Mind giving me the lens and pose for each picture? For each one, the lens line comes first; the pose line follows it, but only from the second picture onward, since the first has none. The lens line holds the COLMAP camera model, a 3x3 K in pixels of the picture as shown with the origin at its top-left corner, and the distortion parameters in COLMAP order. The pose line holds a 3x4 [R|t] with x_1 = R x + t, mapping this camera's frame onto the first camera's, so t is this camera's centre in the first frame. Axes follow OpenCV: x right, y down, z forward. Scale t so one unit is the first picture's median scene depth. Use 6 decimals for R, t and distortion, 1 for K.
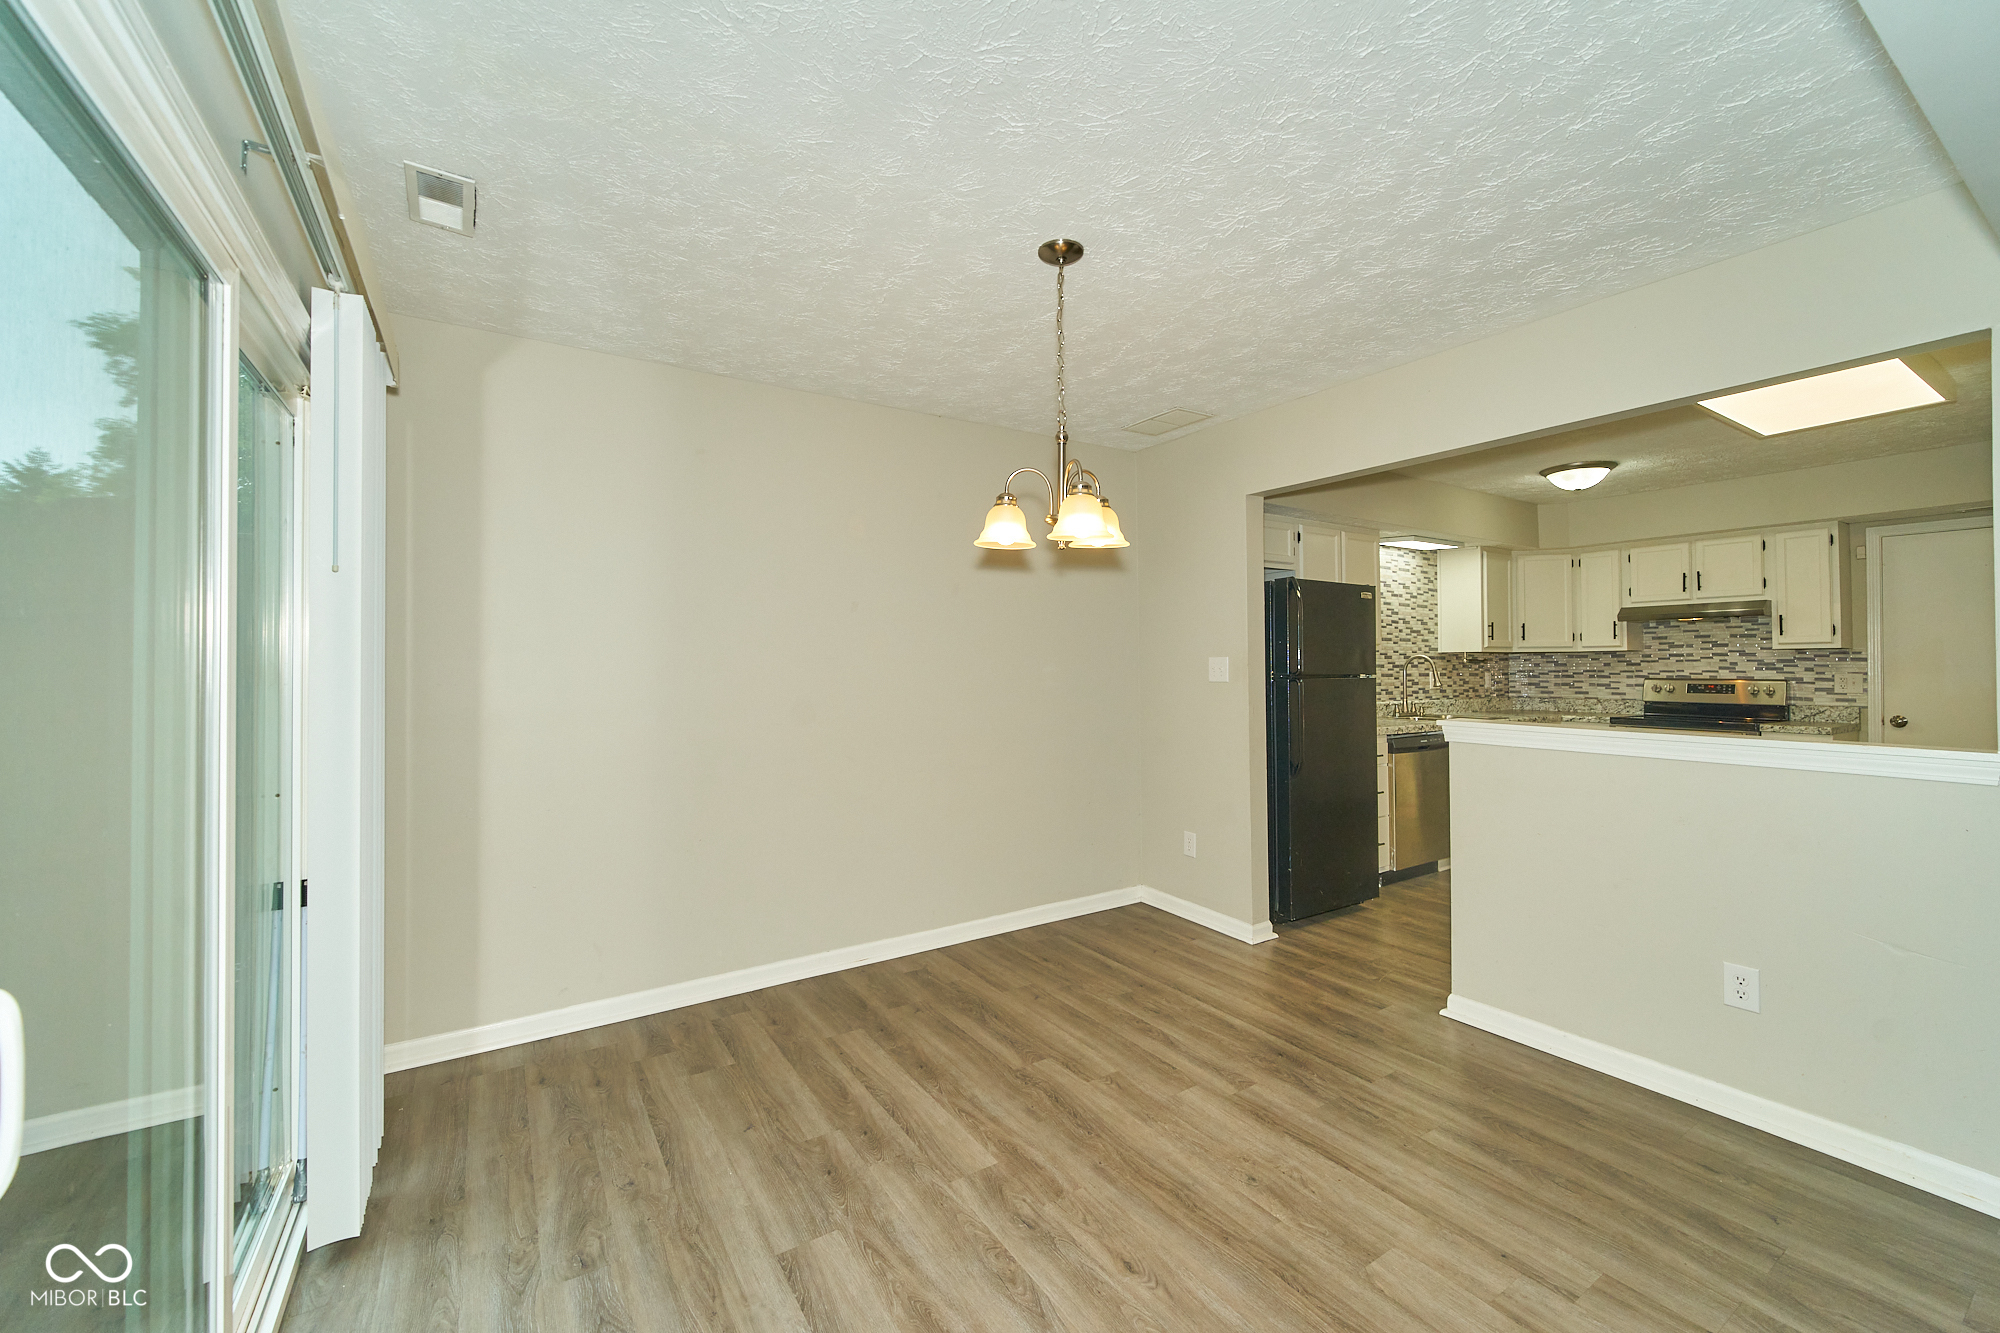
lens RADIAL K [[795.4, 0, 1000.9], [0, 795.4, 654.7], [0, 0, 1]] dist [-0.001351, -0.000429]
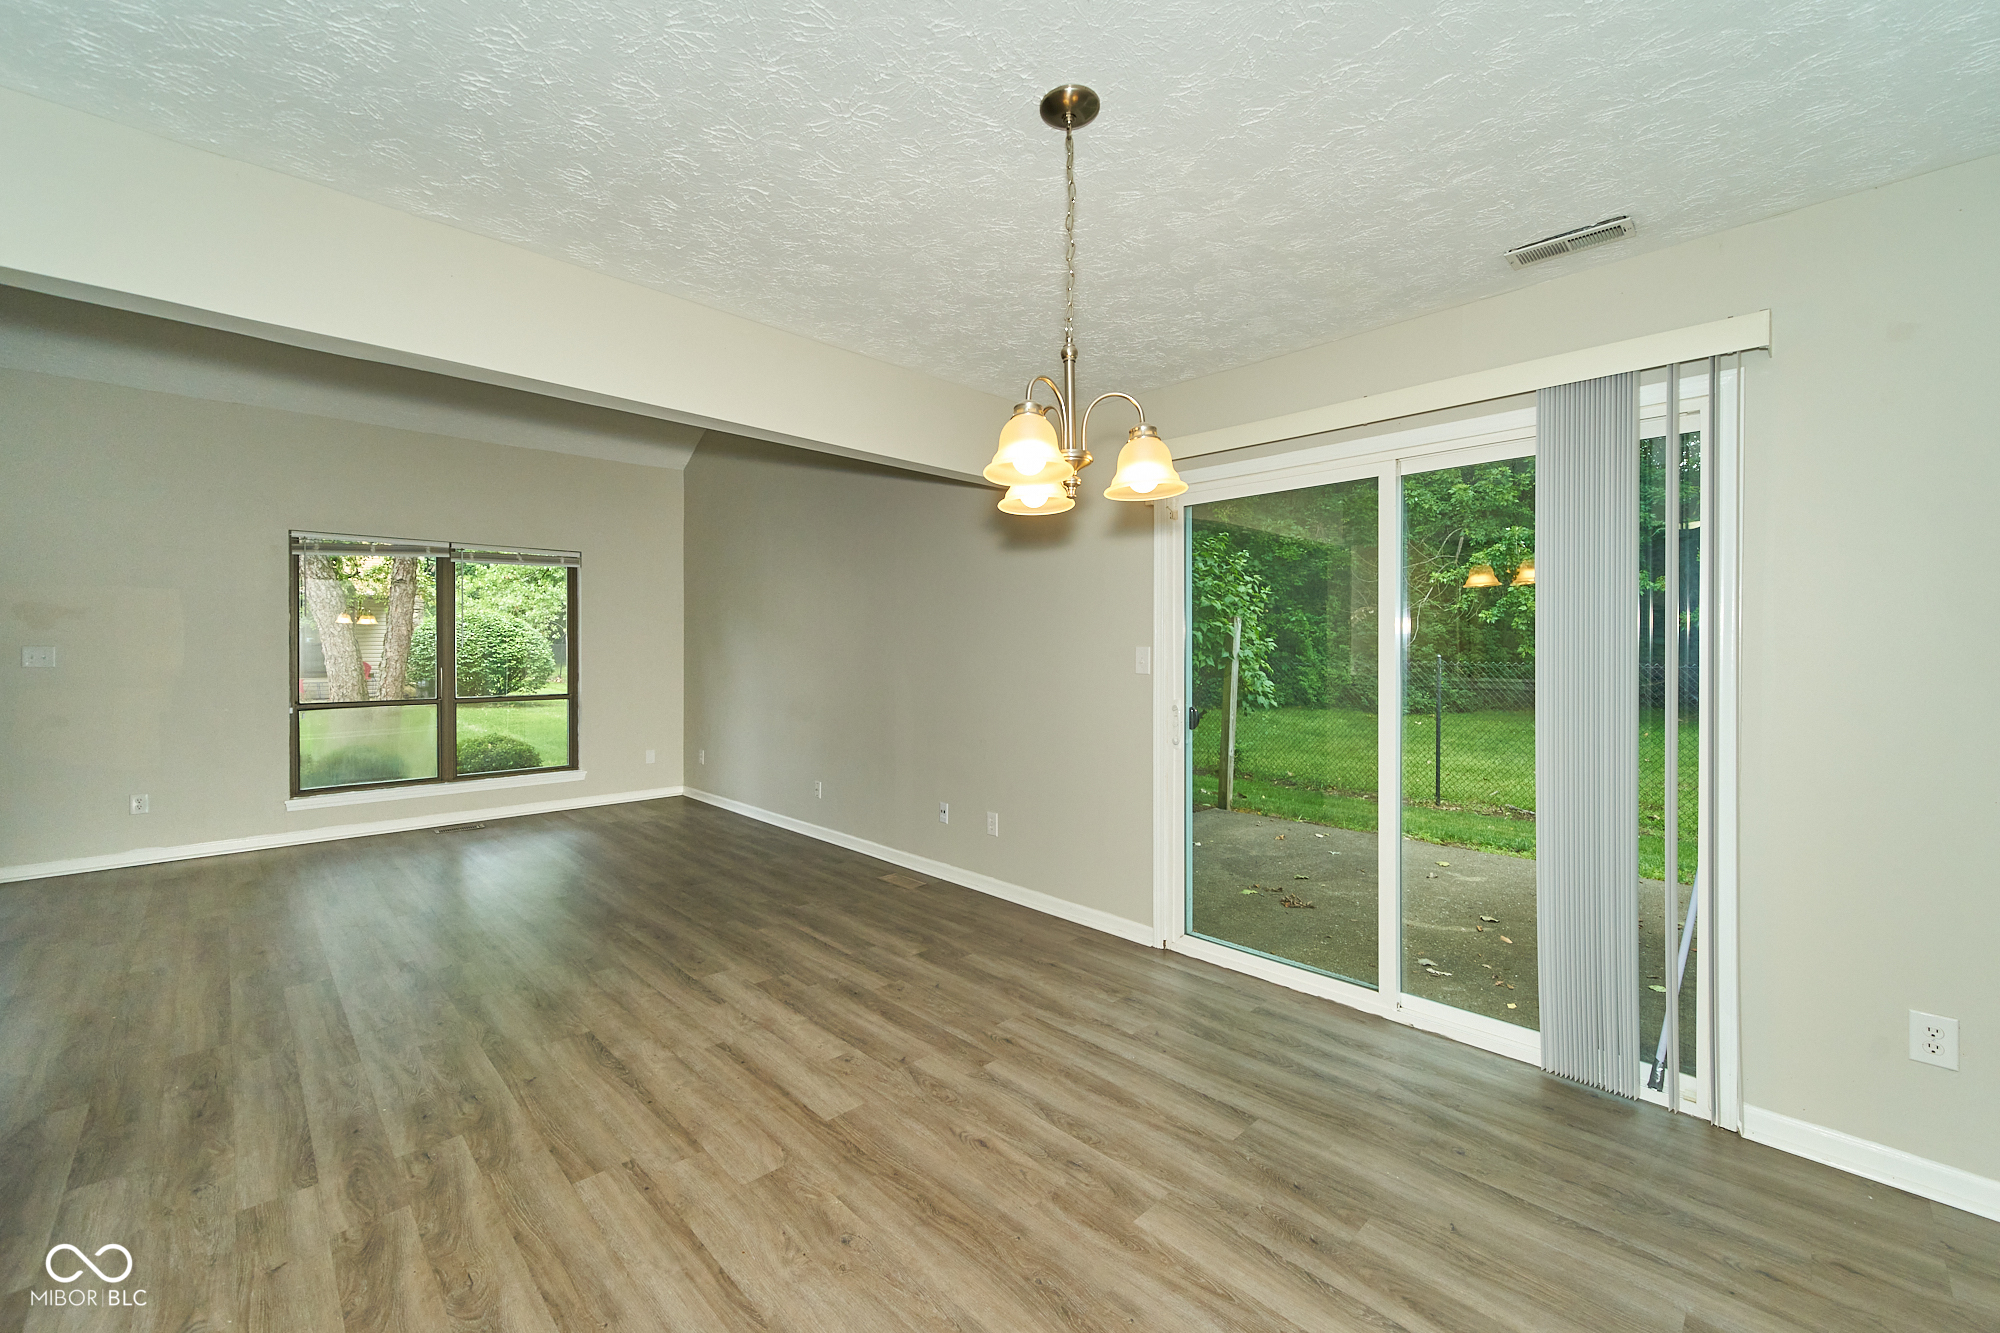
lens RADIAL K [[795.4, 0, 1000.9], [0, 795.4, 654.7], [0, 0, 1]] dist [-0.001351, -0.000429]
pose [[-0.979572, 0.005182, -0.201026, 0.123238], [0.005128, 0.999987, 0.000790, 0.006251], [0.201027, -0.000257, -0.979586, 0.724006]]
